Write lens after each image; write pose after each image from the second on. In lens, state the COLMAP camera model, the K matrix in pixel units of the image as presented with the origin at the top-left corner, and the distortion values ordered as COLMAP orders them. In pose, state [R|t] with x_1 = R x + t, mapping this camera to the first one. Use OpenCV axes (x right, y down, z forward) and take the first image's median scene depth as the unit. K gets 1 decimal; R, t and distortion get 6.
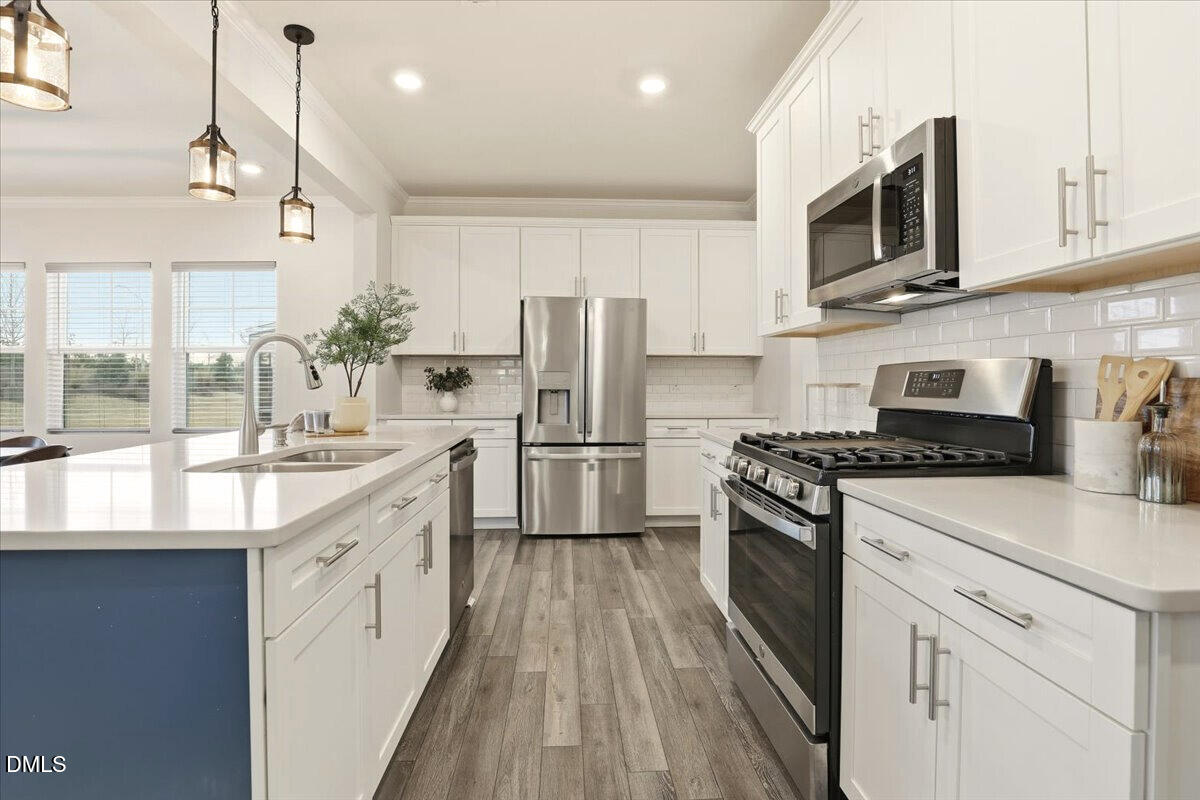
lens RADIAL K [[569.1, 0, 596.9], [0, 569.1, 385.2], [0, 0, 1]] dist [-0.033870, -0.000255]
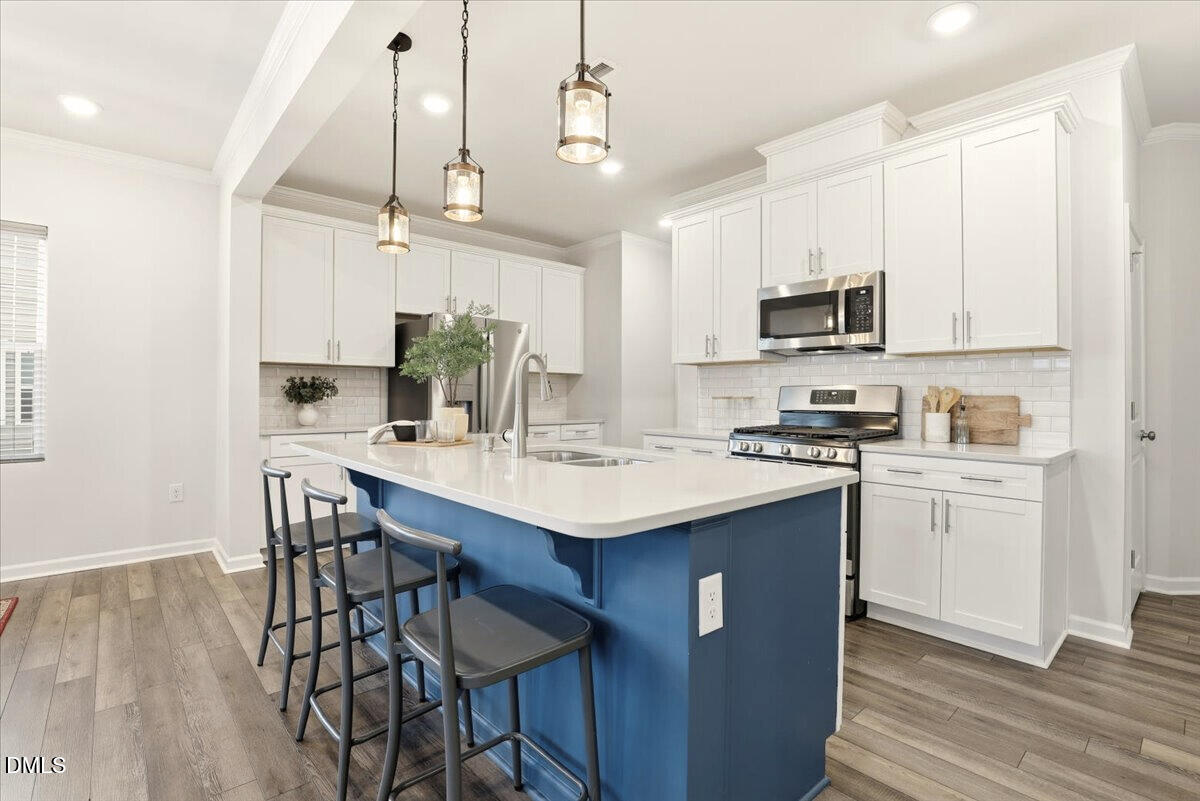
lens RADIAL K [[562.7, 0, 601.1], [0, 562.7, 390.7], [0, 0, 1]] dist [-0.030409, 0.000007]
pose [[0.786951, 0.008444, 0.616958, -0.849371], [-0.001877, 0.999934, -0.011291, -0.000997], [-0.617013, 0.007727, 0.786915, -0.001971]]
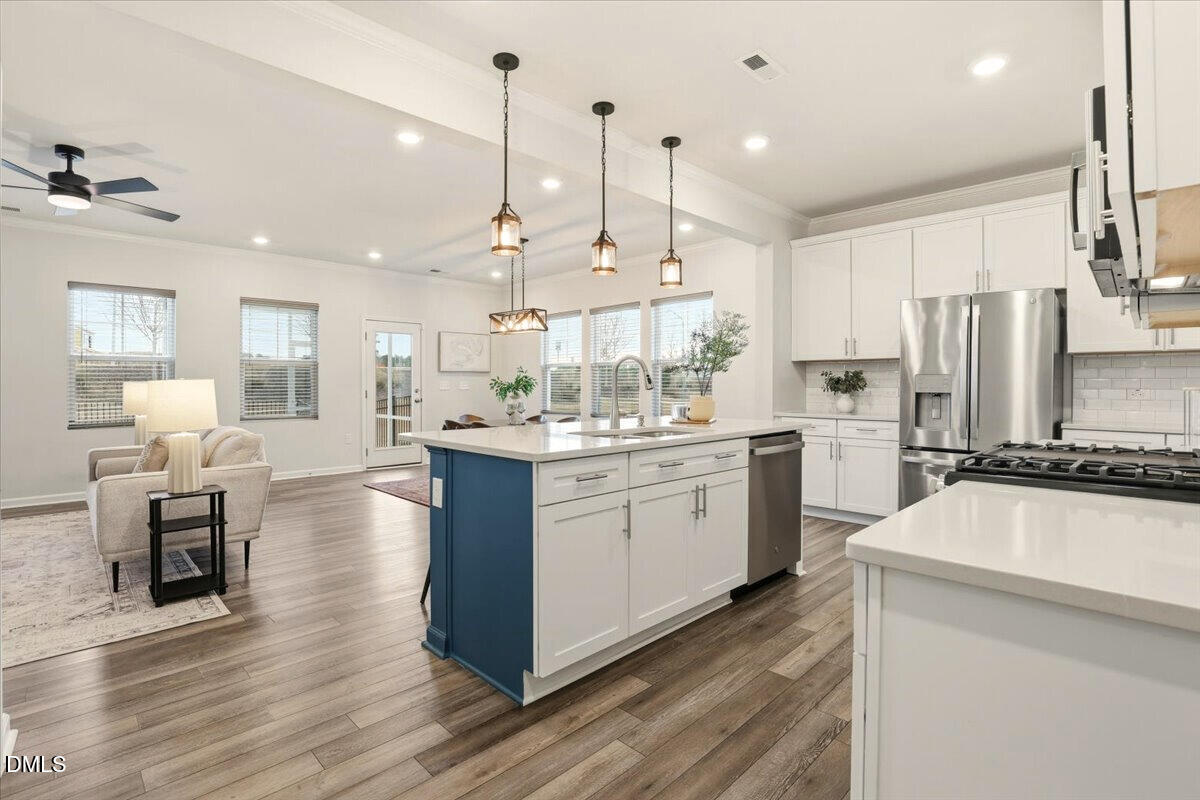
lens RADIAL K [[562.7, 0, 601.1], [0, 562.7, 390.2], [0, 0, 1]] dist [-0.030409, 0.000007]
pose [[0.666093, 0.009635, -0.745806, 0.422025], [-0.005433, 0.999953, 0.008066, -0.002635], [0.745849, -0.001321, 0.666114, -0.094187]]
